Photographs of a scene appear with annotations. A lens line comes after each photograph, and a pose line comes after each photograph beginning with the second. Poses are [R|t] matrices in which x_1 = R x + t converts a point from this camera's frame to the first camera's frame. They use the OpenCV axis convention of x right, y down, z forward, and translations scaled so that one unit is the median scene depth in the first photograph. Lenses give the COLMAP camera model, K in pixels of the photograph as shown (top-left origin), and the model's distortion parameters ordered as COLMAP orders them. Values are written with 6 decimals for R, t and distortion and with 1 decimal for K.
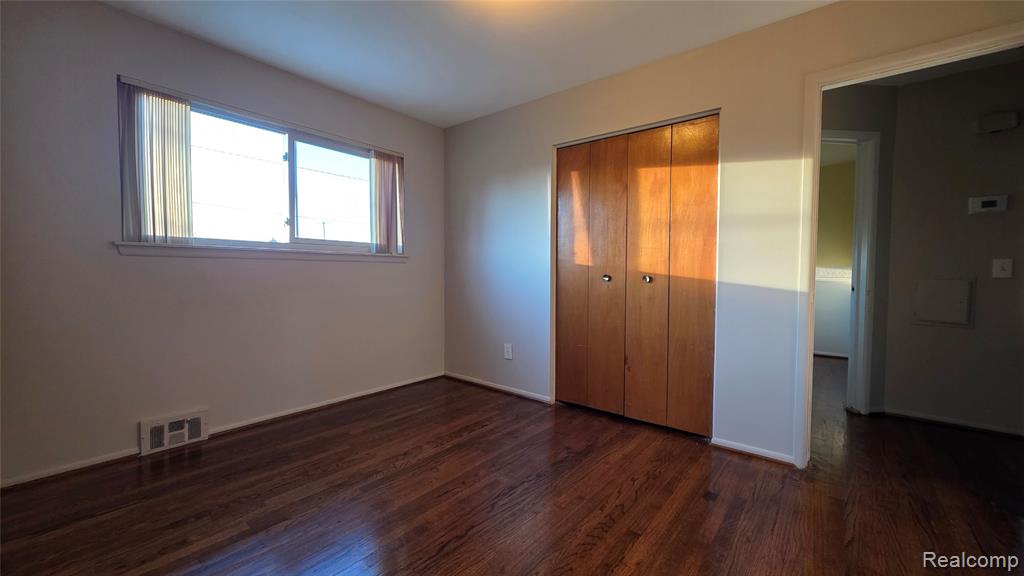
lens RADIAL K [[405.3, 0, 510.0], [0, 405.3, 284.9], [0, 0, 1]] dist [0.007560, -0.000681]
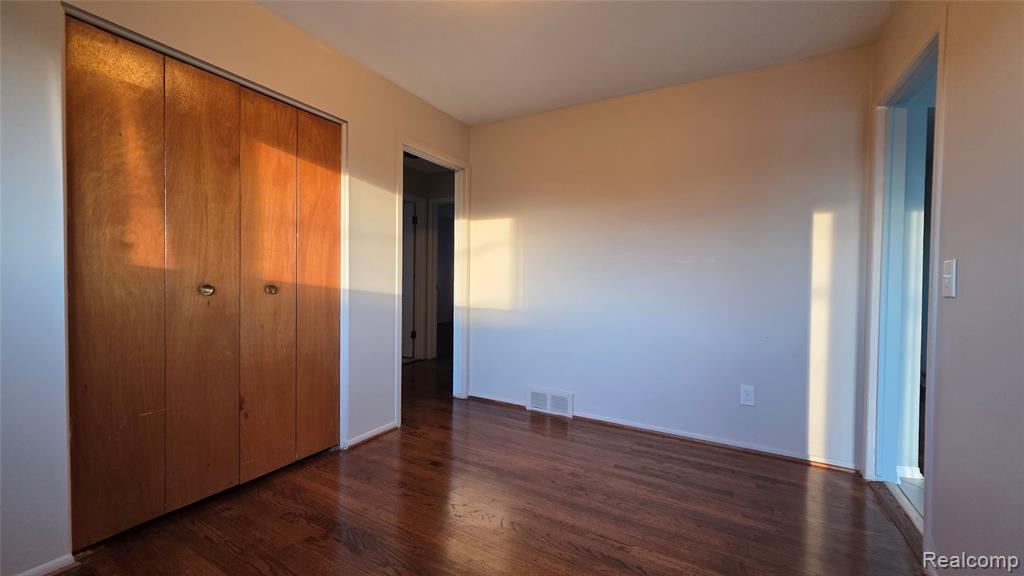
lens RADIAL K [[405.3, 0, 509.6], [0, 405.3, 288.9], [0, 0, 1]] dist [0.007560, -0.000681]
pose [[-0.185457, -0.033295, 0.982088, -0.526897], [0.018658, 0.999126, 0.037396, -0.036724], [-0.982475, 0.025259, -0.184674, 0.711110]]
